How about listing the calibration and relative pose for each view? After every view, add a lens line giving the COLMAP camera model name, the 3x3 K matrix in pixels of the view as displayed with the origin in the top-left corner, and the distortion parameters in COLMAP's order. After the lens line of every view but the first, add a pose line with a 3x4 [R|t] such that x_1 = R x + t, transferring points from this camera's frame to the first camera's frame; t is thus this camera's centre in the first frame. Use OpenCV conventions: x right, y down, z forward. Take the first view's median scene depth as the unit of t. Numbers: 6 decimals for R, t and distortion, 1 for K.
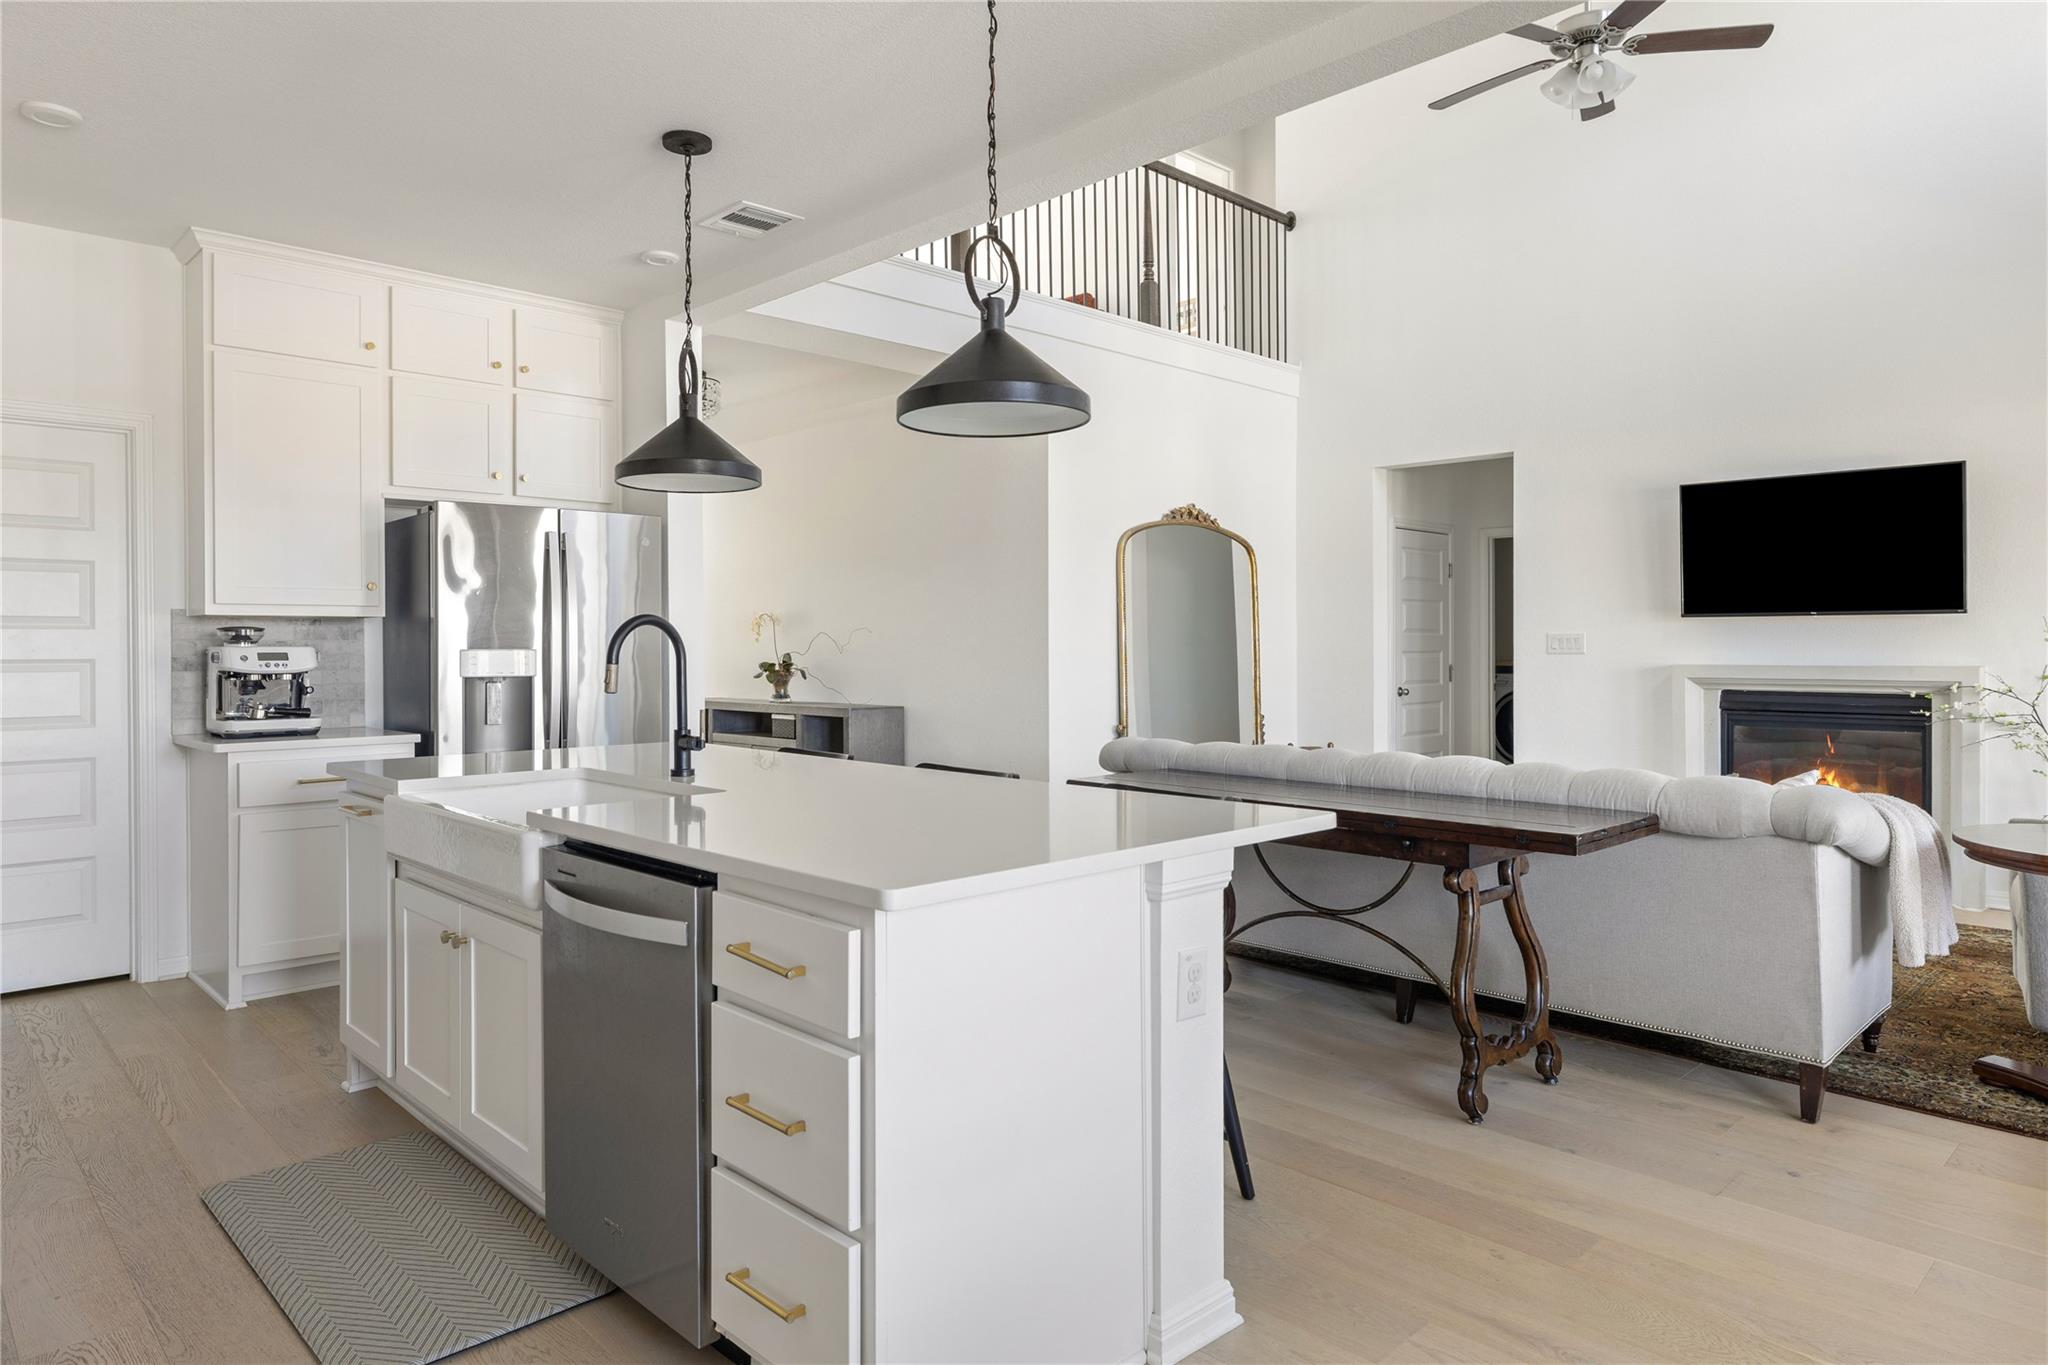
lens RADIAL K [[1230.7, 0, 1020.6], [0, 1230.7, 650.8], [0, 0, 1]] dist [0.003489, -0.001239]
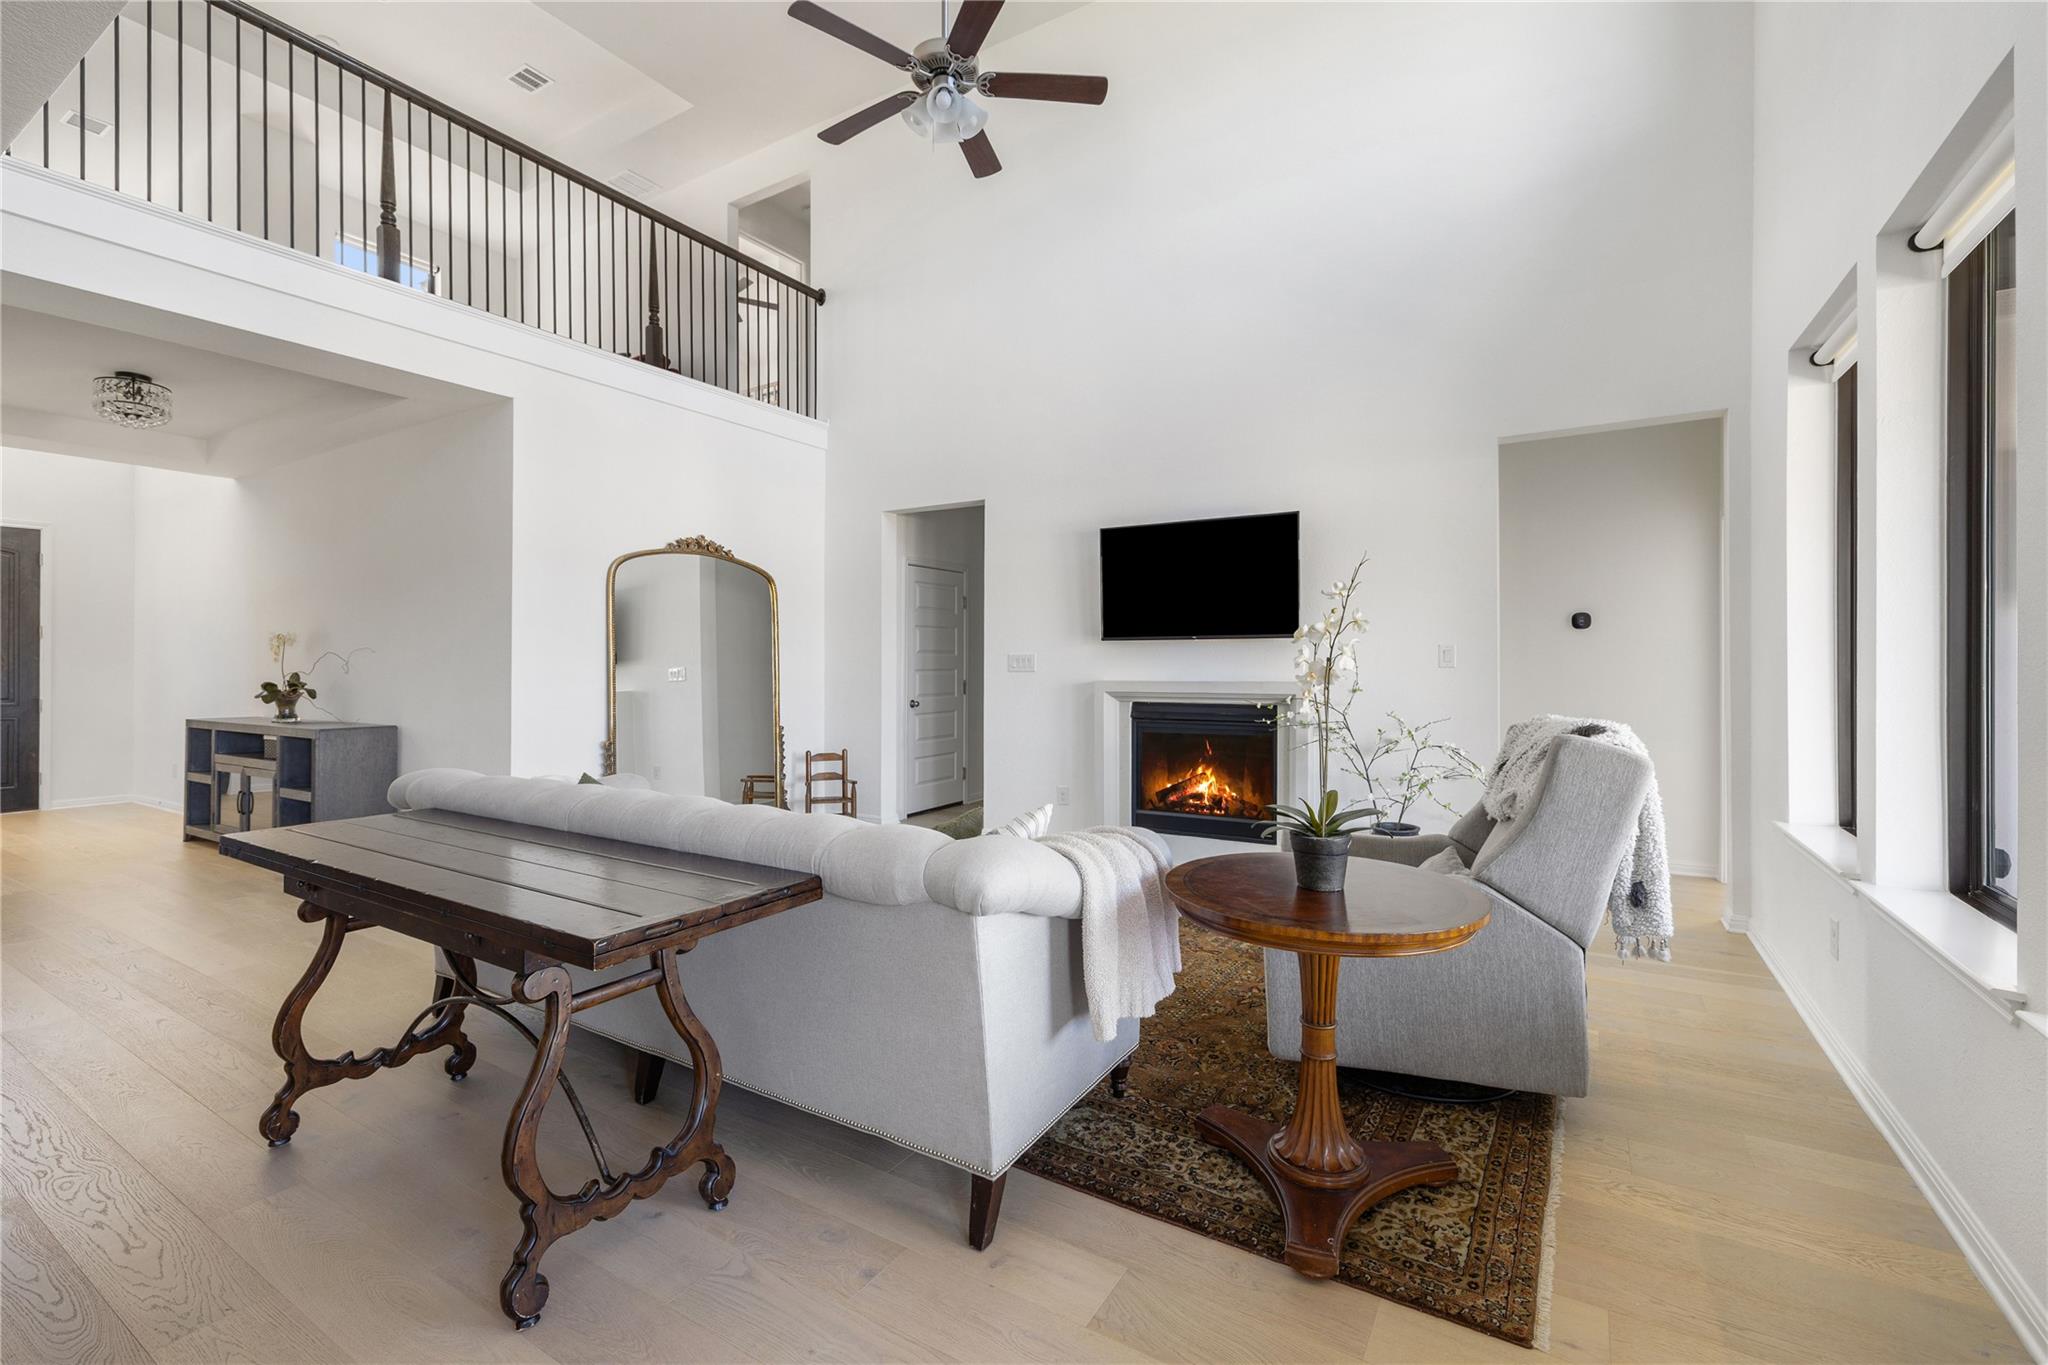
lens RADIAL K [[861.6, 0, 1023.4], [0, 861.6, 671.1], [0, 0, 1]] dist [-0.000589, -0.000147]
pose [[0.969718, -0.003278, 0.244205, 0.262812], [0.002289, 0.999988, 0.004335, -0.001747], [-0.244217, -0.003645, 0.969714, 0.217655]]
